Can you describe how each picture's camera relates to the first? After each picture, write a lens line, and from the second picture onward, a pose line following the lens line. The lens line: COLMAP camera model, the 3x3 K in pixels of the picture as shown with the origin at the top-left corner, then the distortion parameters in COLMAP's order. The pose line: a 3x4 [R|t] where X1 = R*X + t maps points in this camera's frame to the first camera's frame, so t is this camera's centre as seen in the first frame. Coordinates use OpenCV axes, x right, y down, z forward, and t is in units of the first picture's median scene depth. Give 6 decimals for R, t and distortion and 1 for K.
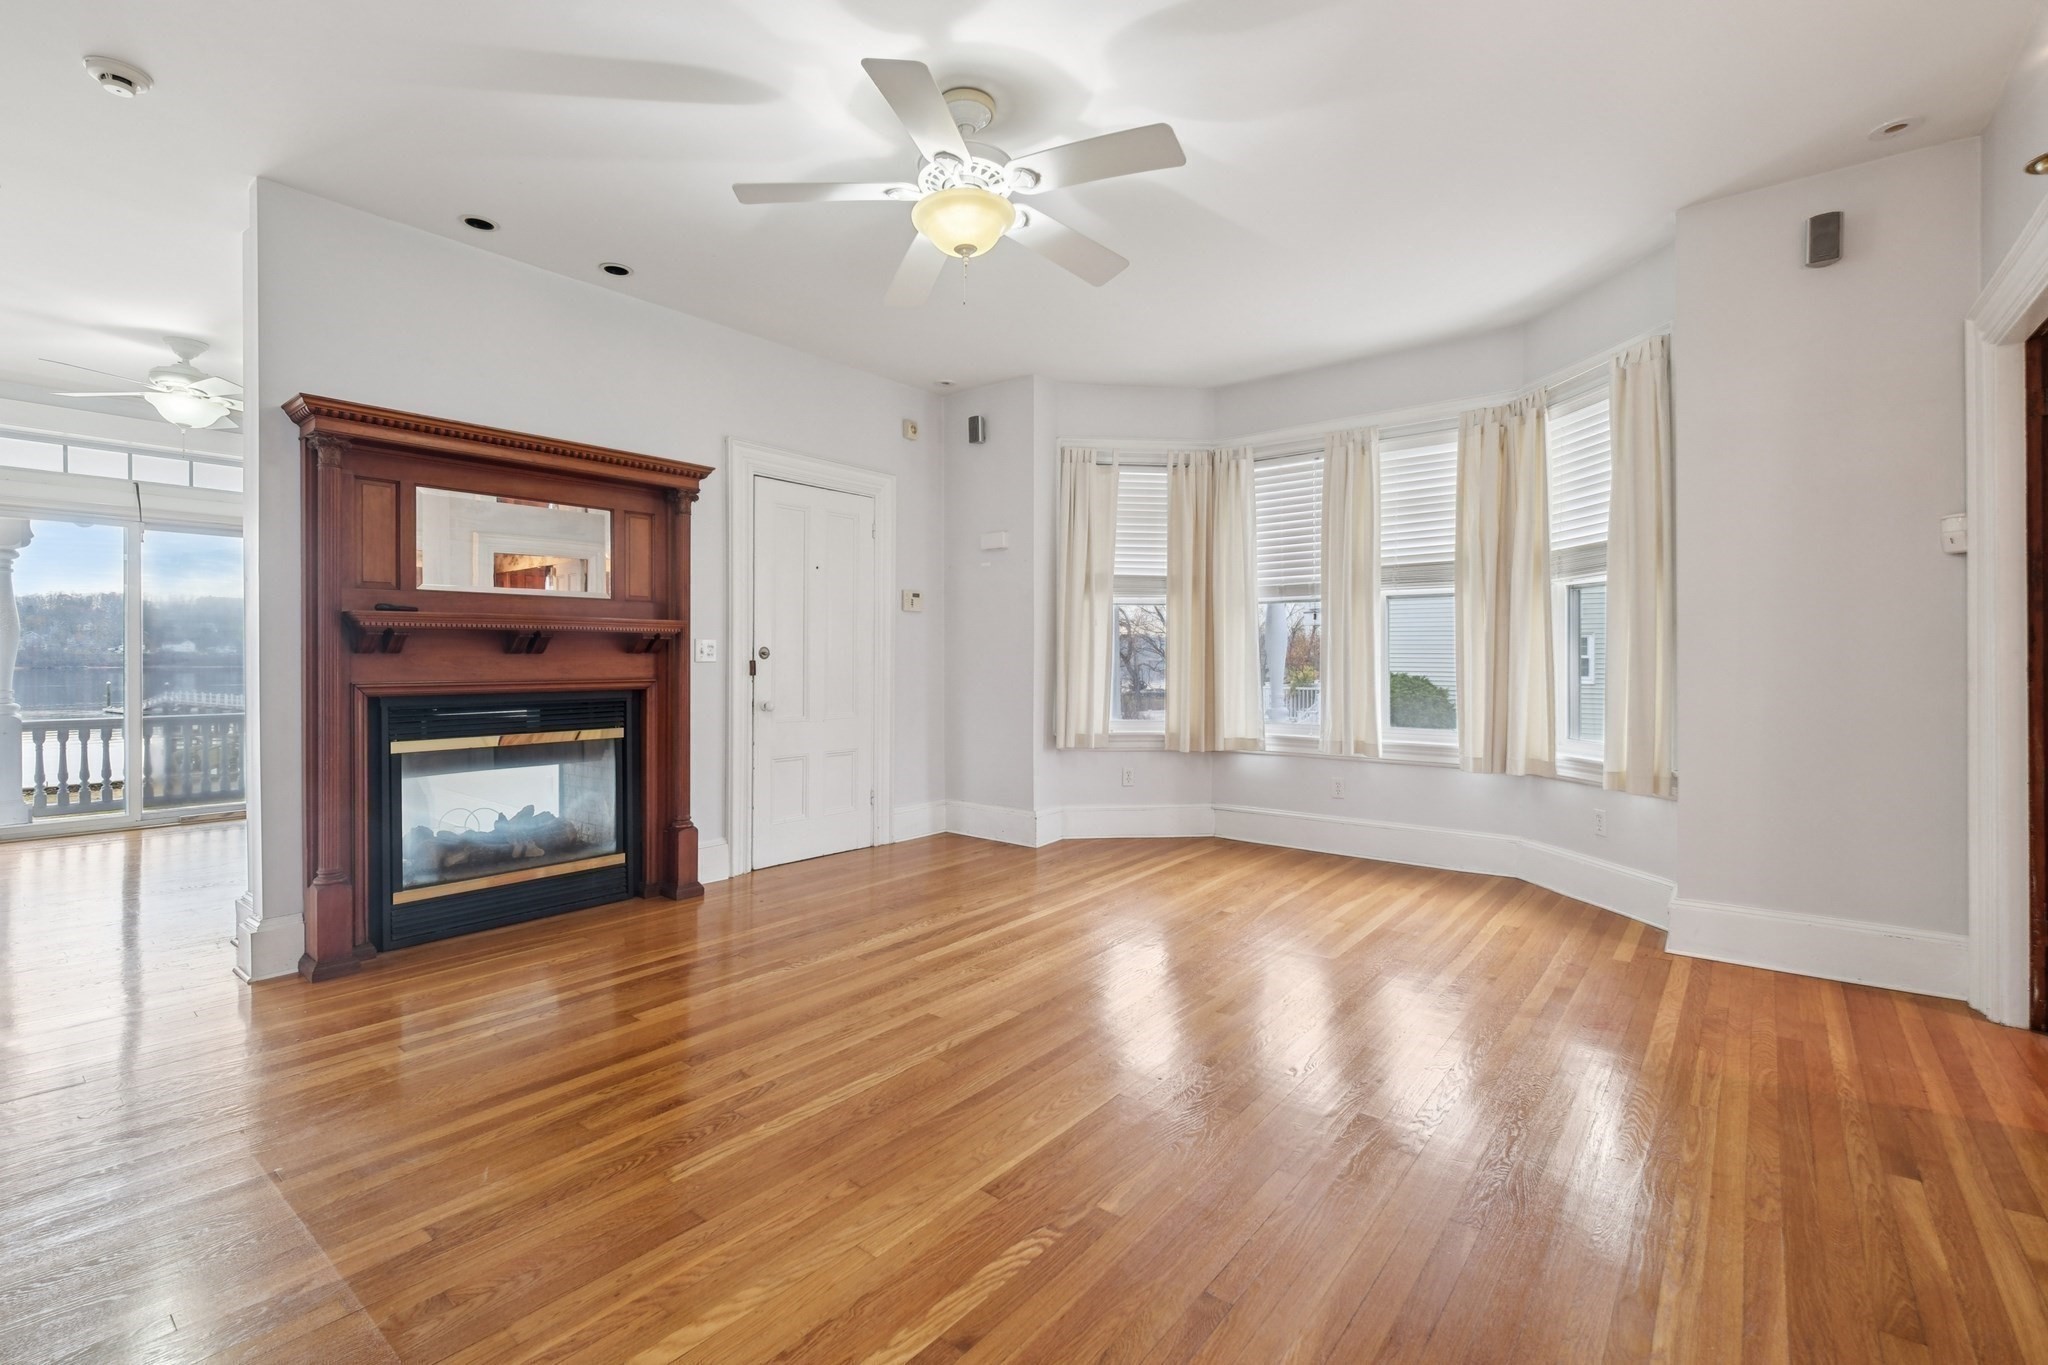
lens RADIAL K [[898.4, 0, 1029.4], [0, 898.4, 670.8], [0, 0, 1]] dist [-0.002803, -0.000796]
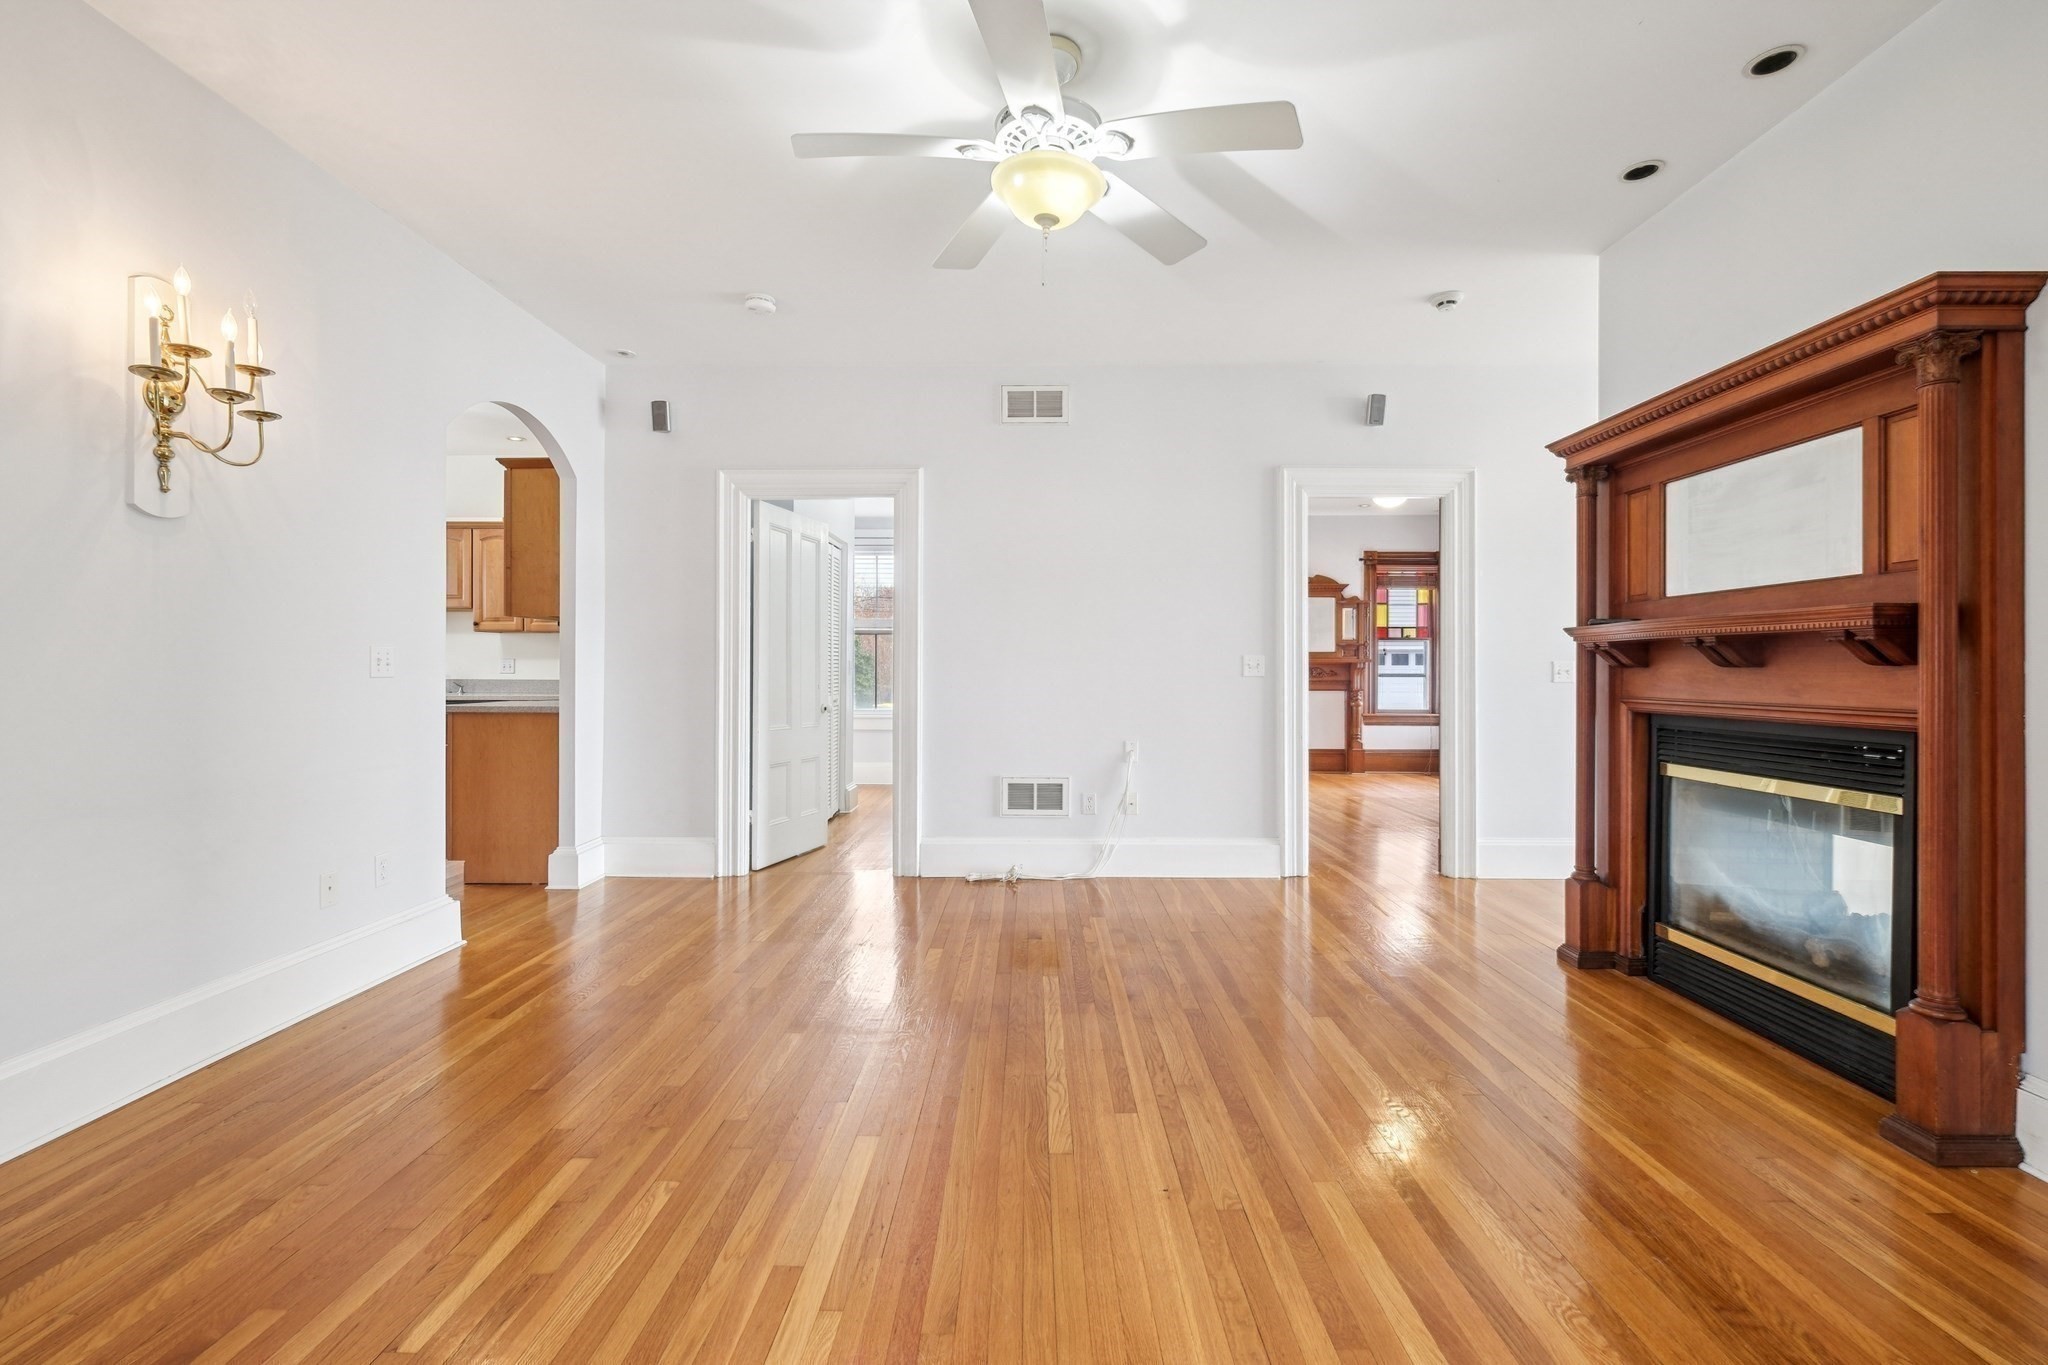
lens RADIAL K [[898.4, 0, 1013.3], [0, 898.4, 666.9], [0, 0, 1]] dist [-0.002803, -0.000796]
pose [[-0.798562, -0.005818, -0.601884, 0.388401], [-0.011996, 0.999909, 0.006251, -0.018176], [0.601793, 0.012212, -0.798559, 1.318363]]
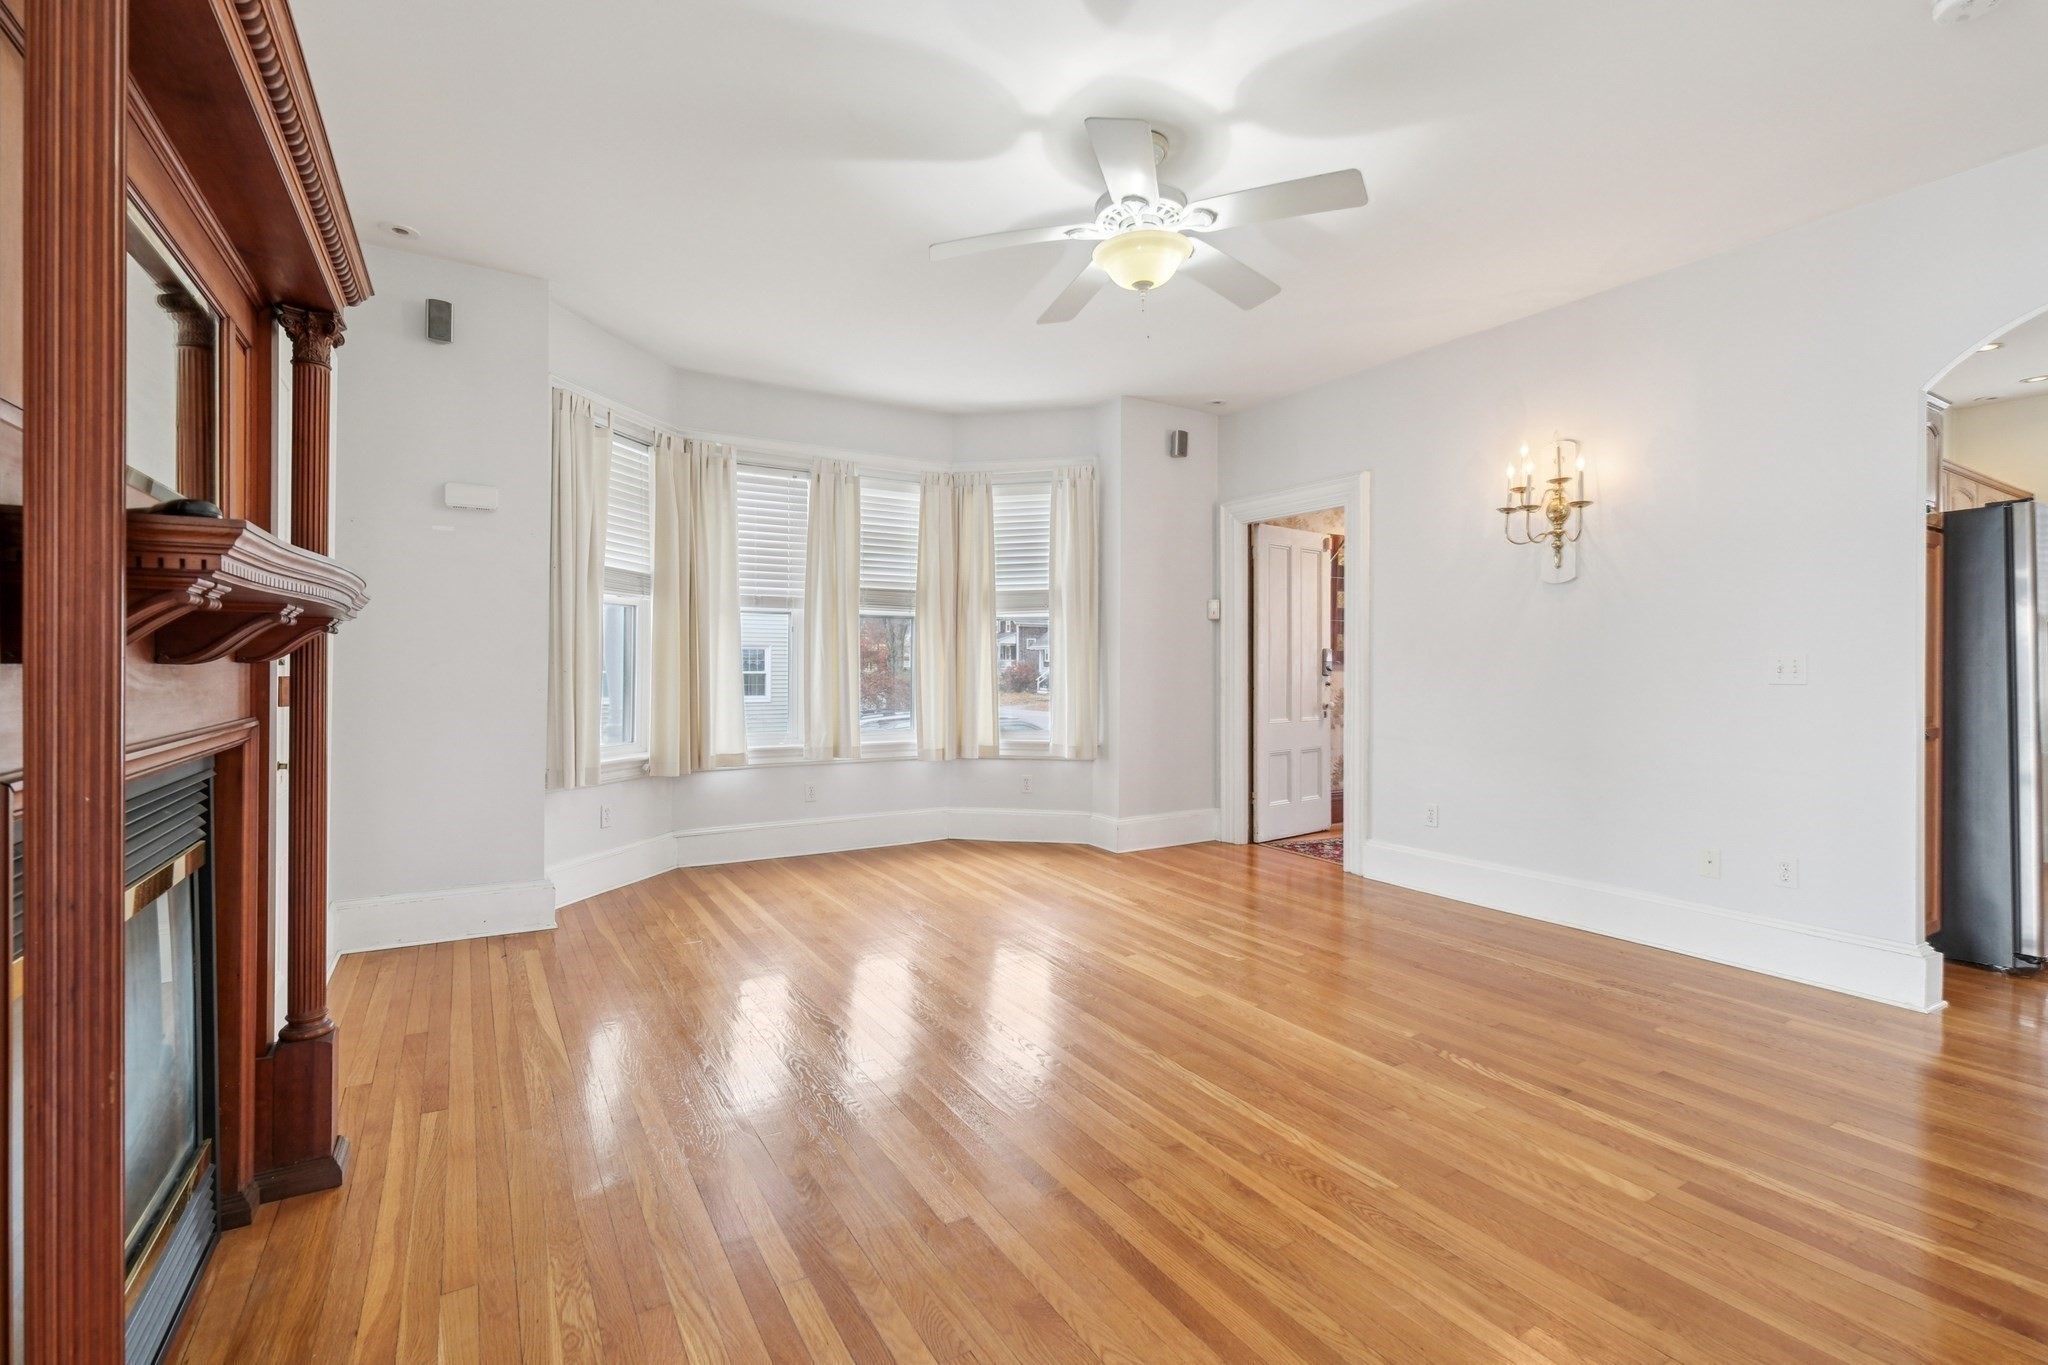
lens RADIAL K [[898.4, 0, 1043.0], [0, 898.4, 675.7], [0, 0, 1]] dist [-0.002803, -0.000796]
pose [[0.332873, -0.005490, 0.942956, -0.848538], [0.008244, 0.999962, 0.002912, -0.012127], [-0.942935, 0.006804, 0.332906, 0.587860]]
